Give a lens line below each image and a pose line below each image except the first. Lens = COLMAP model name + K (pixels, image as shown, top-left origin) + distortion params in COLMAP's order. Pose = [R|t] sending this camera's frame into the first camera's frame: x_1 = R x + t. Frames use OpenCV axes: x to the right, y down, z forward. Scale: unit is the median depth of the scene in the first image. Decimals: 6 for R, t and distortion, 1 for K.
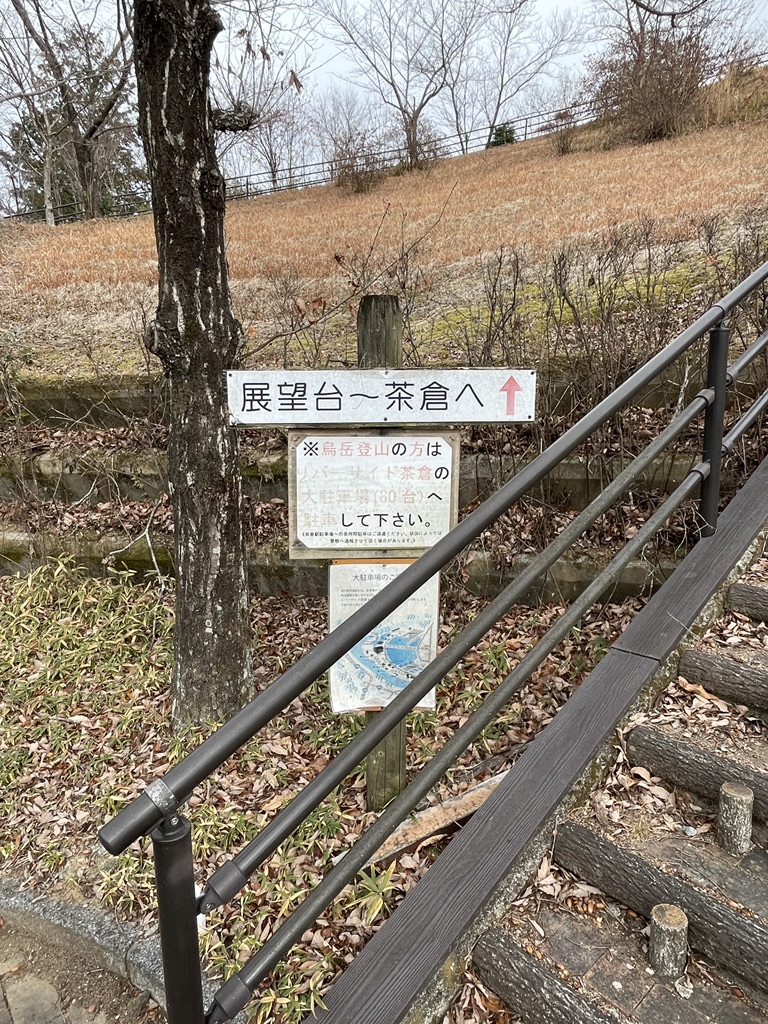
lens RADIAL K [[660.8, 0, 384.0], [0, 660.8, 512.0], [0, 0, 1]] dist [-0.009755, 0.000671]
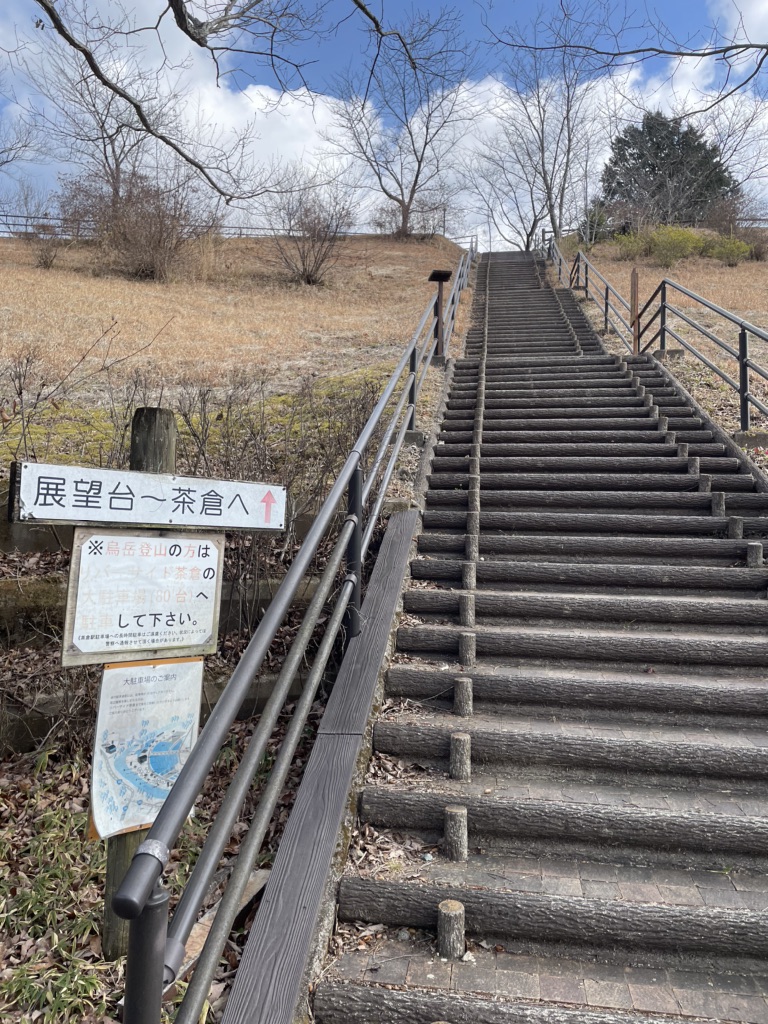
lens RADIAL K [[763.6, 0, 384.0], [0, 763.6, 512.0], [0, 0, 1]] dist [0.053199, -0.032435]
pose [[0.758567, 0.054368, 0.649323, -0.531697], [0.083115, 0.980299, -0.179178, 0.093612], [-0.646272, 0.189887, 0.739104, -0.135566]]
